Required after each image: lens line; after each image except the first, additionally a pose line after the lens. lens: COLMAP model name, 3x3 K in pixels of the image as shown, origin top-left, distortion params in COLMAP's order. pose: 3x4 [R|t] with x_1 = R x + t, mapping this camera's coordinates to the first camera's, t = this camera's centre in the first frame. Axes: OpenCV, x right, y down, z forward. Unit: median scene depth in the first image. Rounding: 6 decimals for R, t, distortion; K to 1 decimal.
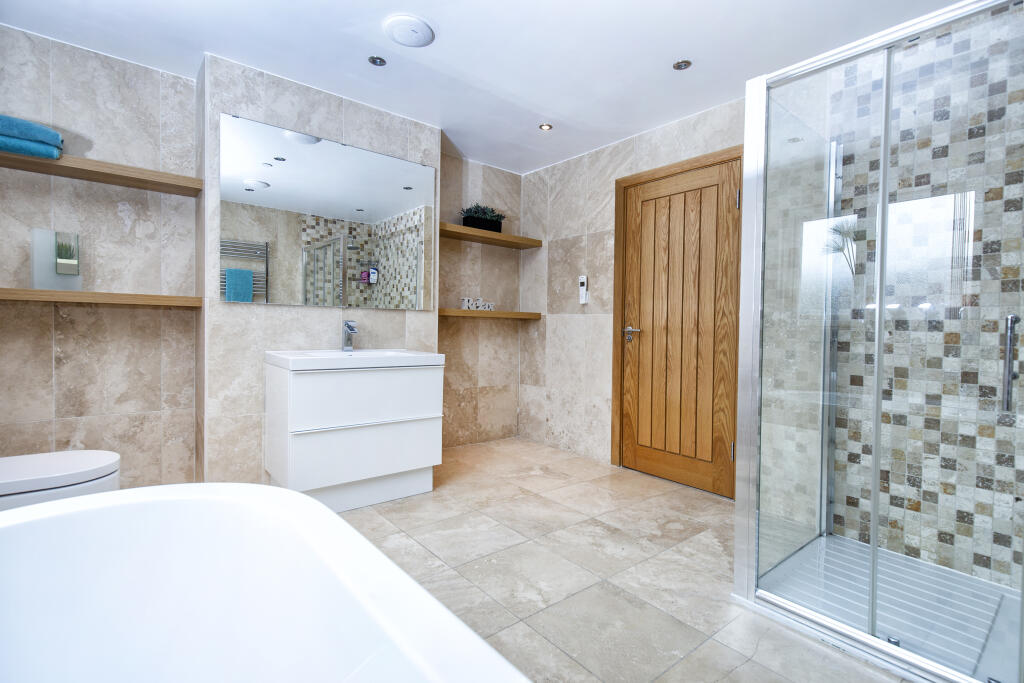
lens RADIAL K [[462.8, 0, 511.2], [0, 462.8, 336.2], [0, 0, 1]] dist [0.009466, -0.002392]
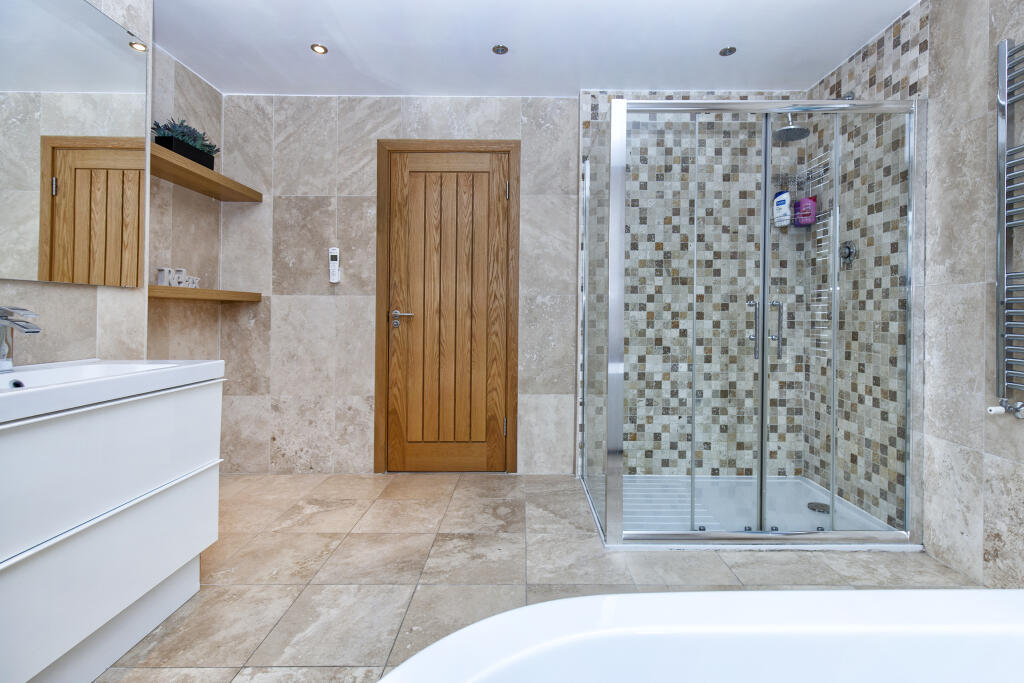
lens RADIAL K [[506.2, 0, 512.4], [0, 506.2, 313.2], [0, 0, 1]] dist [0.011386, -0.001373]
pose [[0.623993, -0.019619, 0.781183, -0.409308], [0.026871, 0.999632, 0.003641, -0.014769], [-0.780968, 0.018720, 0.624291, 0.258232]]
